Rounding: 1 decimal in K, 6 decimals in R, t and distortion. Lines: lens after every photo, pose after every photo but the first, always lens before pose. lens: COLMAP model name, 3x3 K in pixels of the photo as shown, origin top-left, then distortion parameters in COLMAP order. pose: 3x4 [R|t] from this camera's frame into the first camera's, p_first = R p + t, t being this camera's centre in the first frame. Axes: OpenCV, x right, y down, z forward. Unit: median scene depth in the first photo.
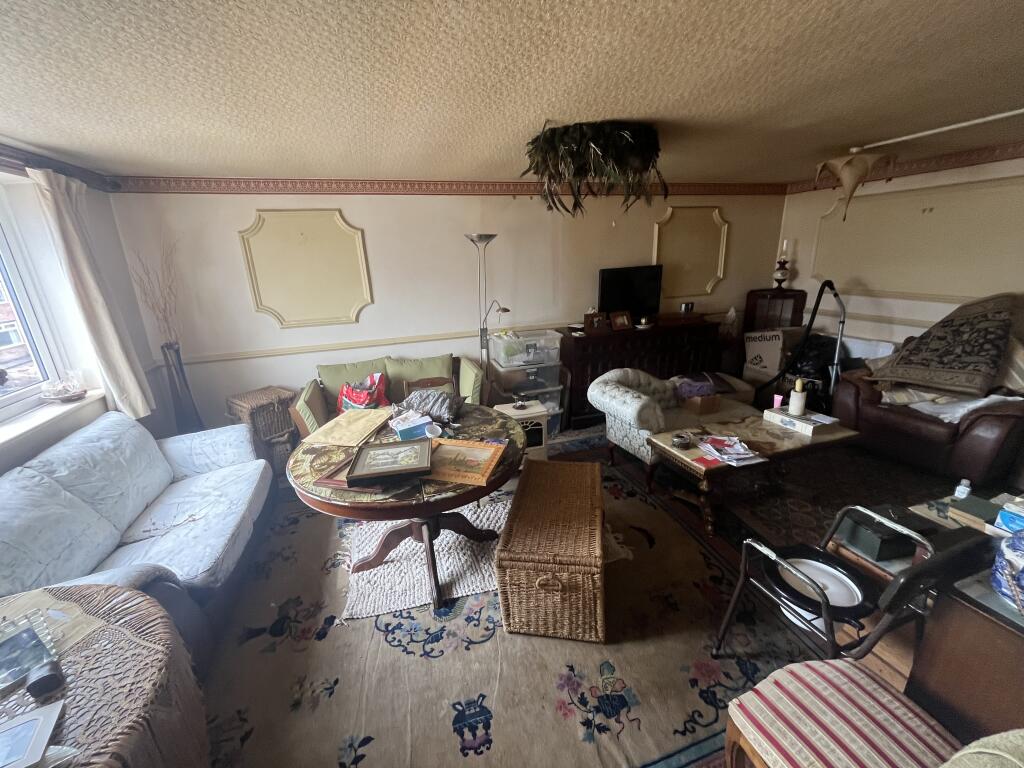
lens RADIAL K [[415.2, 0, 509.0], [0, 415.2, 386.5], [0, 0, 1]] dist [-0.004557, -0.000074]
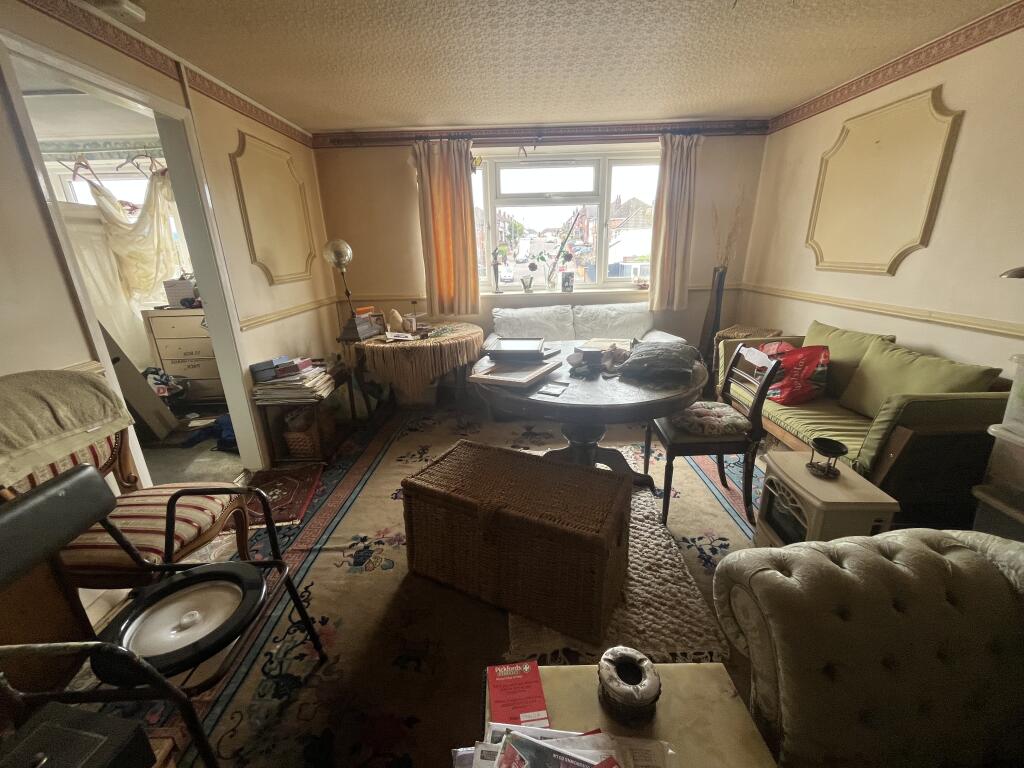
lens RADIAL K [[415.2, 0, 513.3], [0, 415.2, 386.6], [0, 0, 1]] dist [-0.004557, -0.000074]
pose [[-0.288537, 0.346040, -0.892750, 0.999050], [-0.248729, 0.873306, 0.418893, -0.278939], [0.924597, 0.342919, -0.165911, 1.390554]]
